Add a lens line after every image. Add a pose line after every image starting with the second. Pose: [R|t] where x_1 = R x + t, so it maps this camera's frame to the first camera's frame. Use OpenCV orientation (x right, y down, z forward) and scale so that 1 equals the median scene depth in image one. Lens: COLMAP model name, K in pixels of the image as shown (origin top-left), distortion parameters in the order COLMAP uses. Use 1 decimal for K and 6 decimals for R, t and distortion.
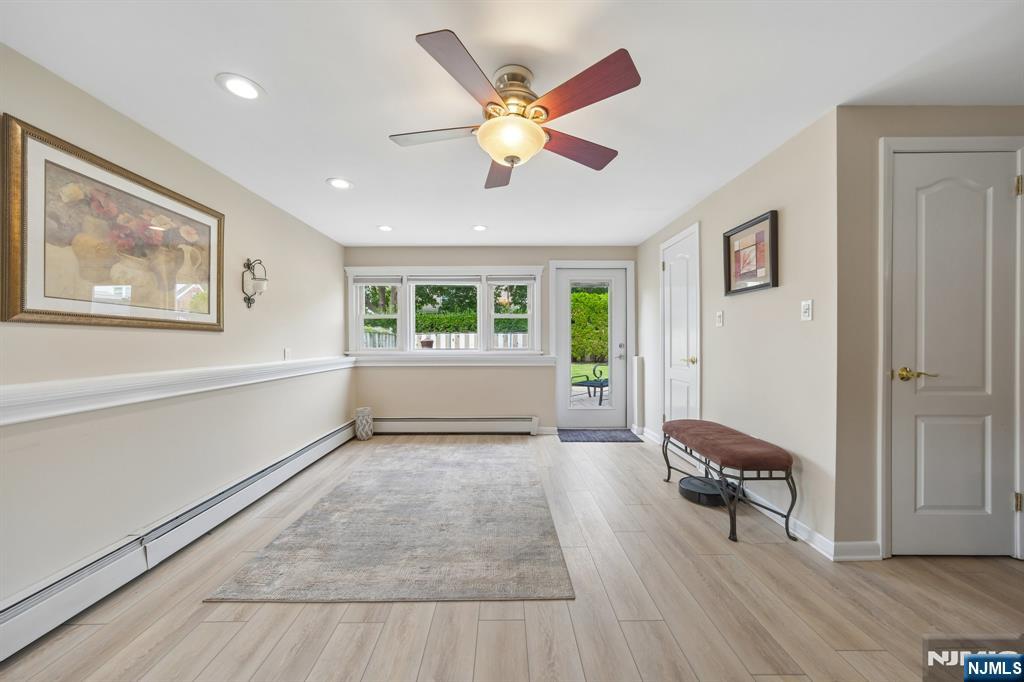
lens RADIAL K [[355.5, 0, 504.5], [0, 355.5, 344.2], [0, 0, 1]] dist [-0.018664, 0.008241]
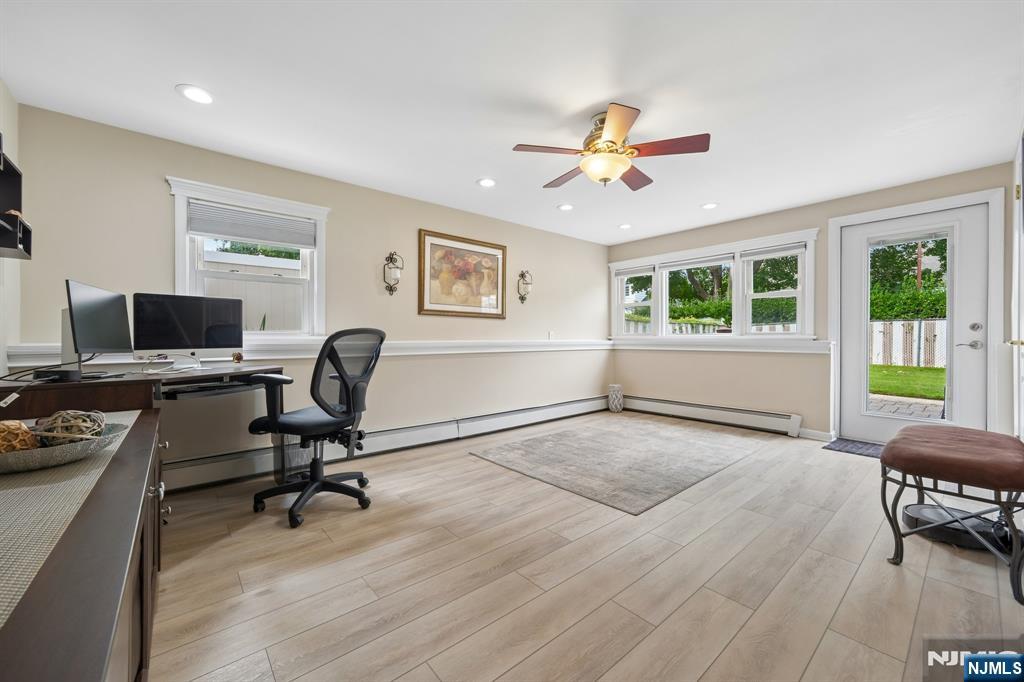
lens RADIAL K [[399.2, 0, 512.0], [0, 399.2, 341.0], [0, 0, 1]] dist [-0.002306, -0.000032]
pose [[0.650034, 0.007658, -0.759867, 0.623909], [-0.006482, 0.999969, 0.004533, 0.058228], [0.759877, 0.001979, 0.650063, -0.169367]]
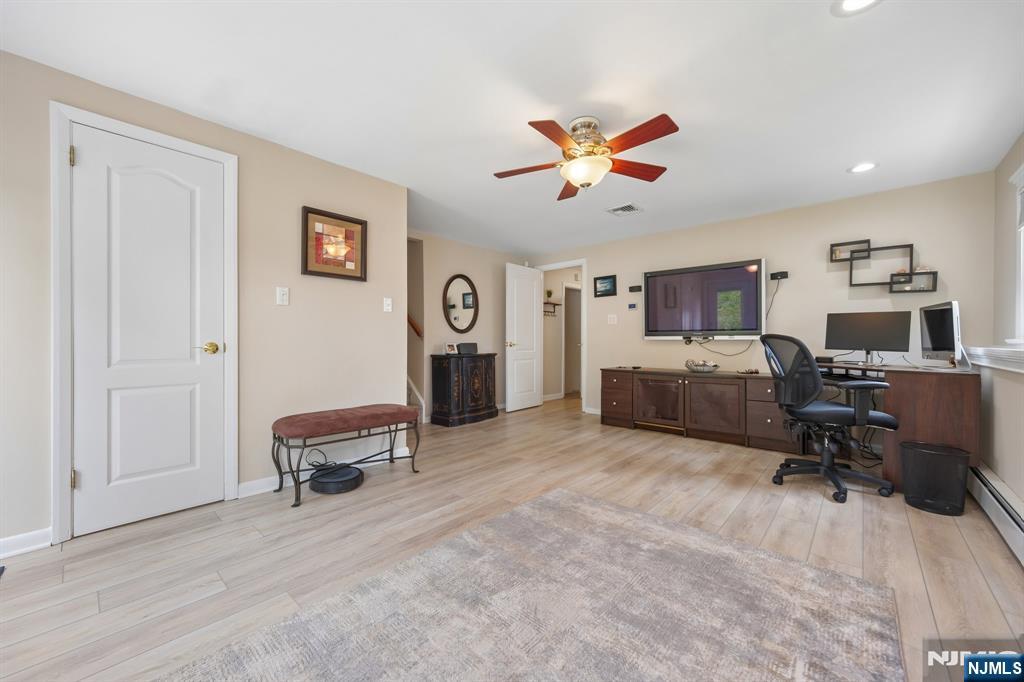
lens RADIAL K [[397.9, 0, 510.9], [0, 397.9, 349.0], [0, 0, 1]] dist [-0.023714, 0.012445]
pose [[-0.746932, -0.006772, 0.664865, -0.503845], [0.008632, 0.999765, 0.019881, 0.048387], [-0.664844, 0.020589, -0.746699, 1.525556]]
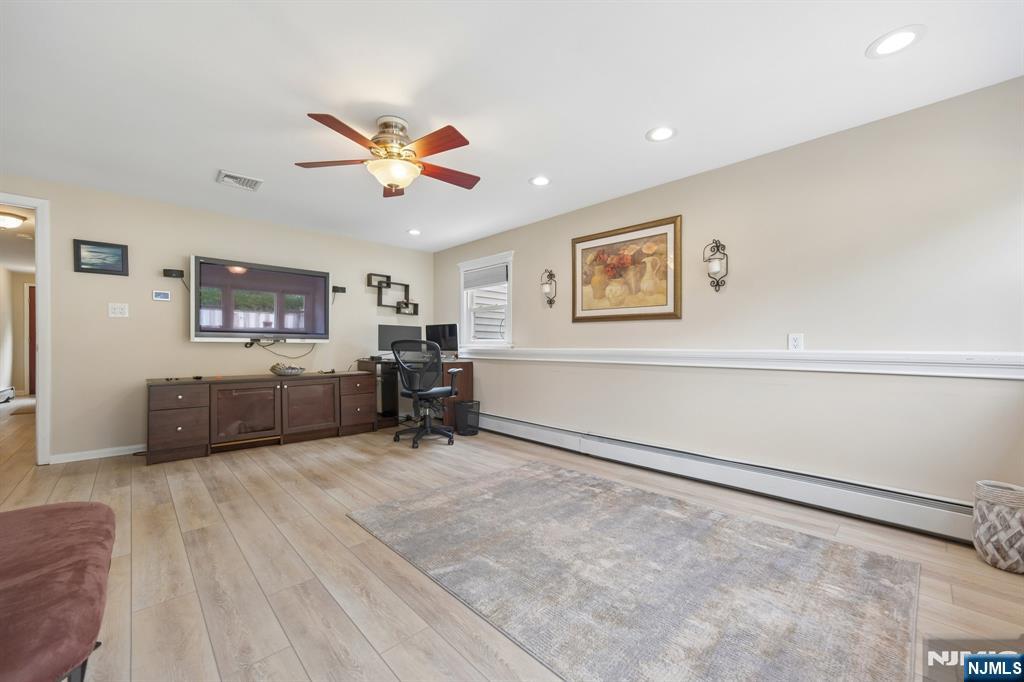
lens RADIAL K [[397.9, 0, 510.9], [0, 397.9, 349.0], [0, 0, 1]] dist [-0.023714, 0.012445]
pose [[-0.717747, 0.007347, -0.696265, 0.491620], [-0.004756, 0.999869, 0.015453, 0.046254], [0.696288, 0.014402, -0.717618, 1.565241]]
